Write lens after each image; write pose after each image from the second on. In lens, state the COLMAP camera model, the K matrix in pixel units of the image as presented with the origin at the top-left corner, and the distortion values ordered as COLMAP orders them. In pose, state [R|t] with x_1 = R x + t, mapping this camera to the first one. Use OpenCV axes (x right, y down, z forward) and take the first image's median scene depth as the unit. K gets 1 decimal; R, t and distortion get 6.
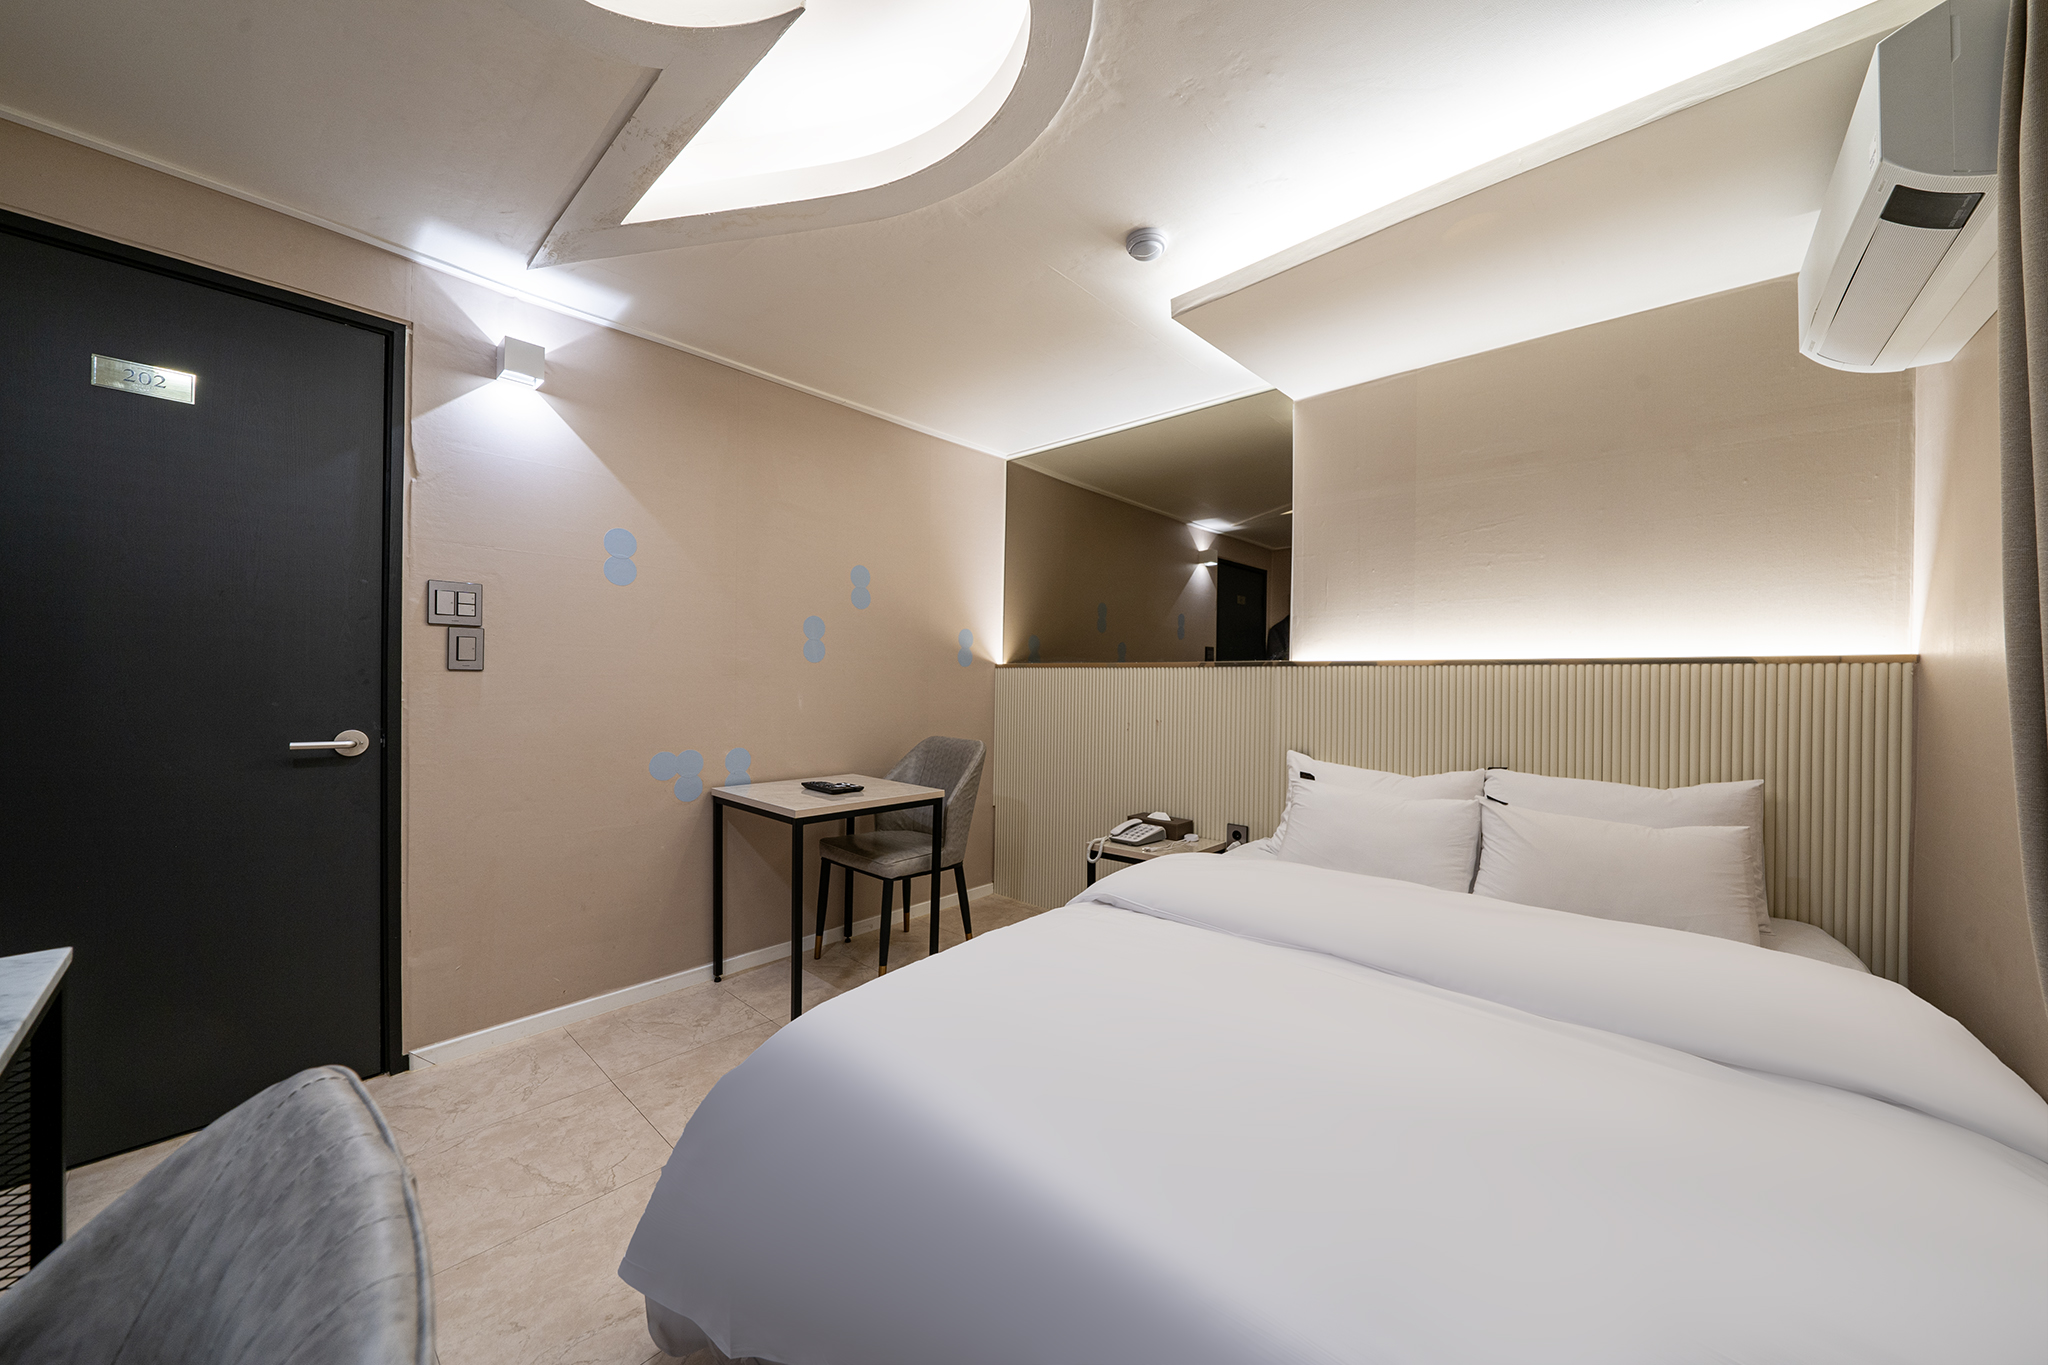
lens RADIAL K [[703.4, 0, 1031.8], [0, 703.4, 672.5], [0, 0, 1]] dist [-0.000025, 0.000214]
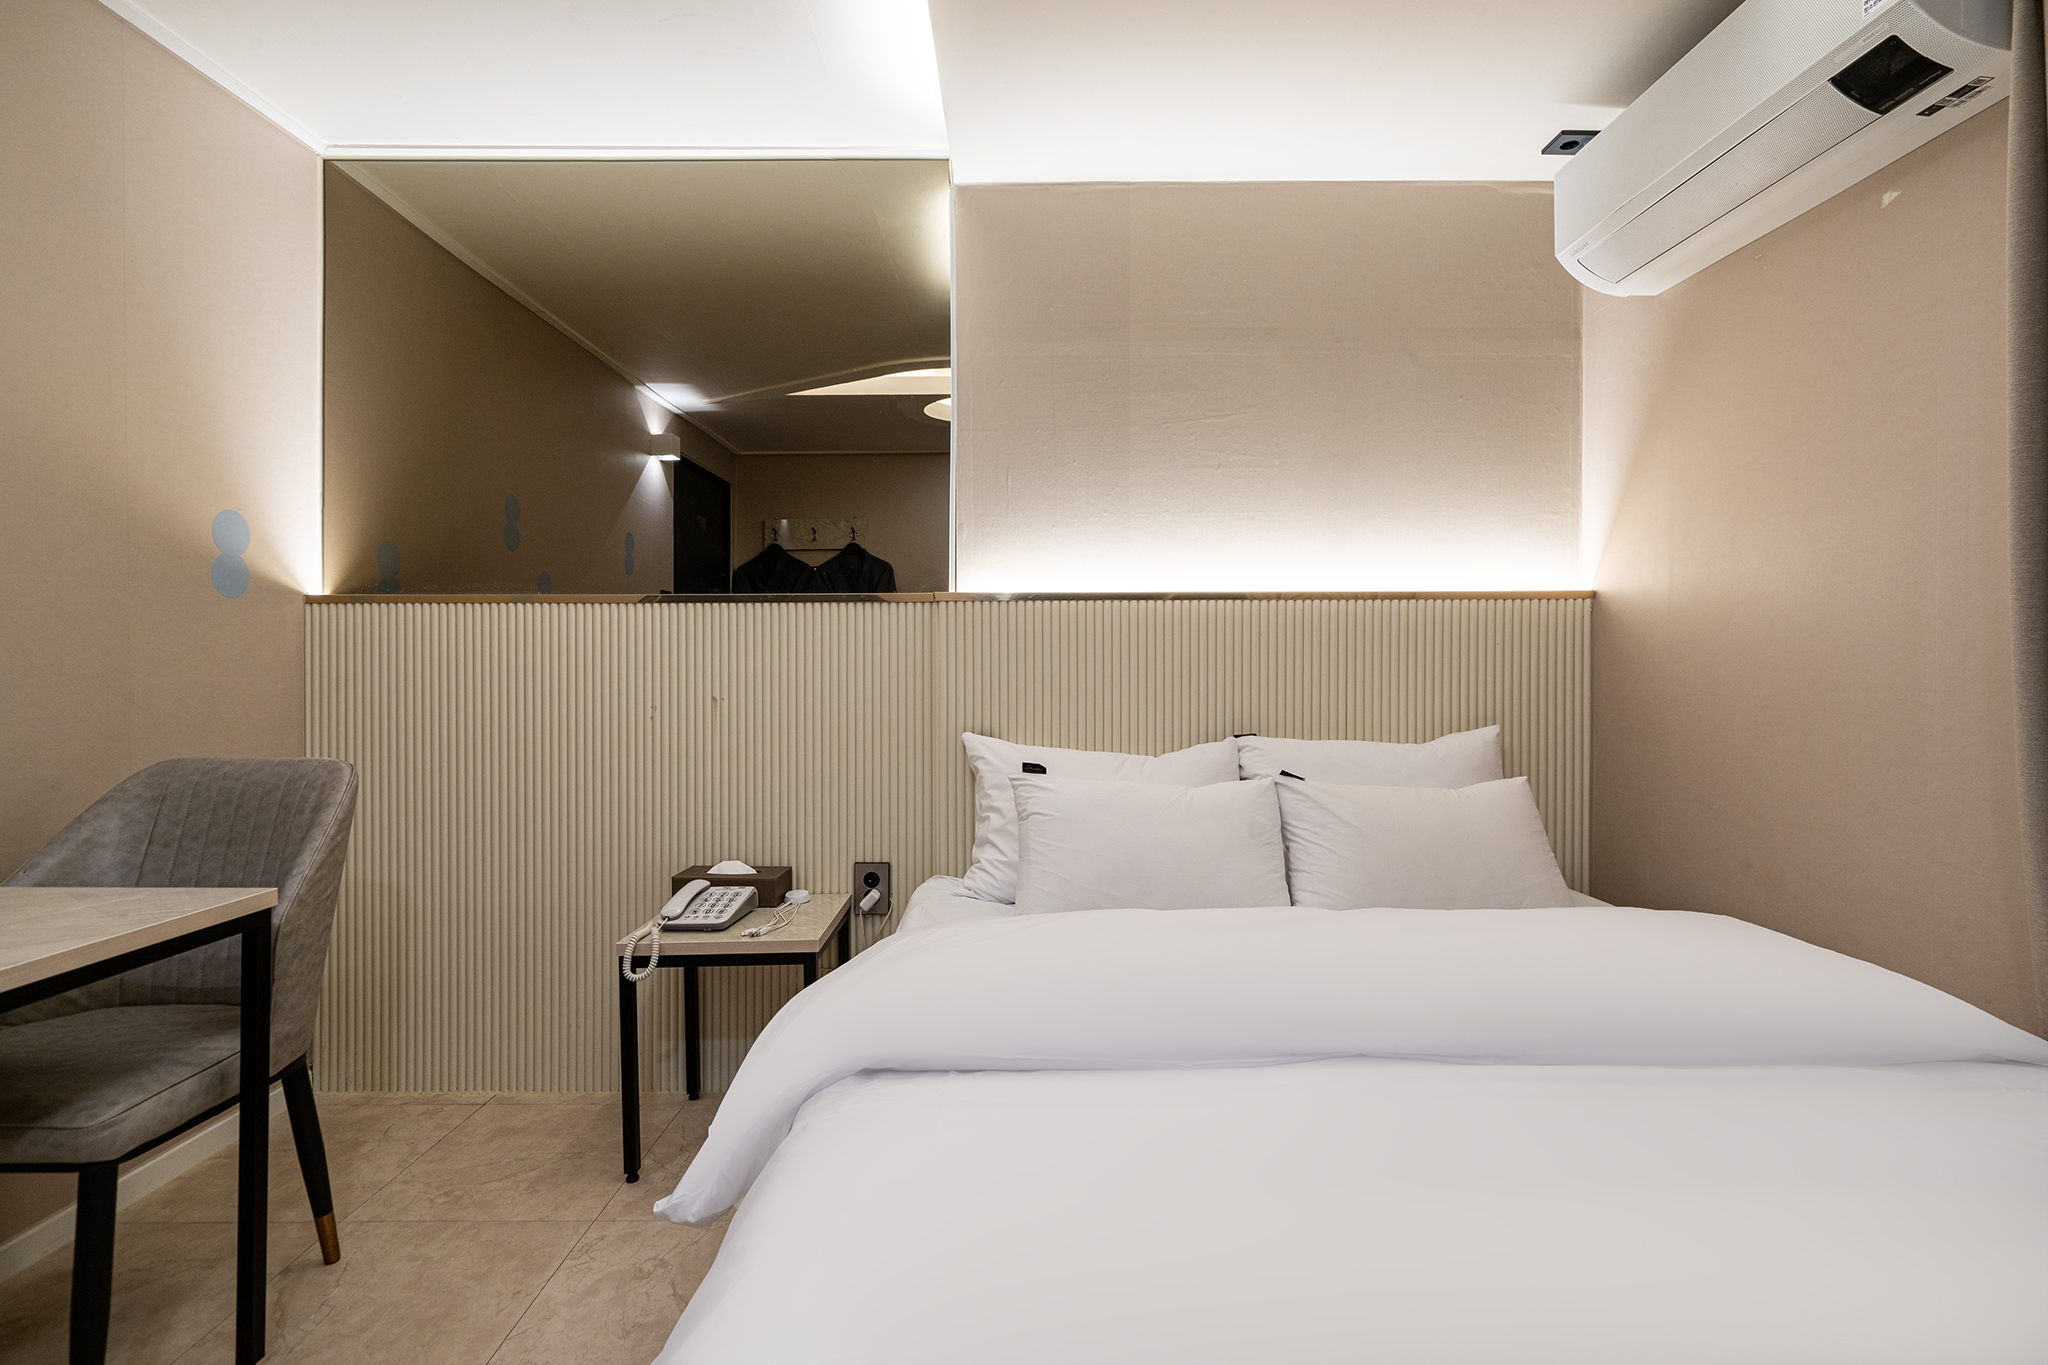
lens RADIAL K [[946.7, 0, 1012.5], [0, 946.7, 667.3], [0, 0, 1]] dist [0.000250, -0.001204]
pose [[0.749259, -0.016566, 0.662070, -0.158699], [0.002744, 0.999756, 0.021910, 0.031109], [-0.662272, -0.014600, 0.749121, 0.315630]]
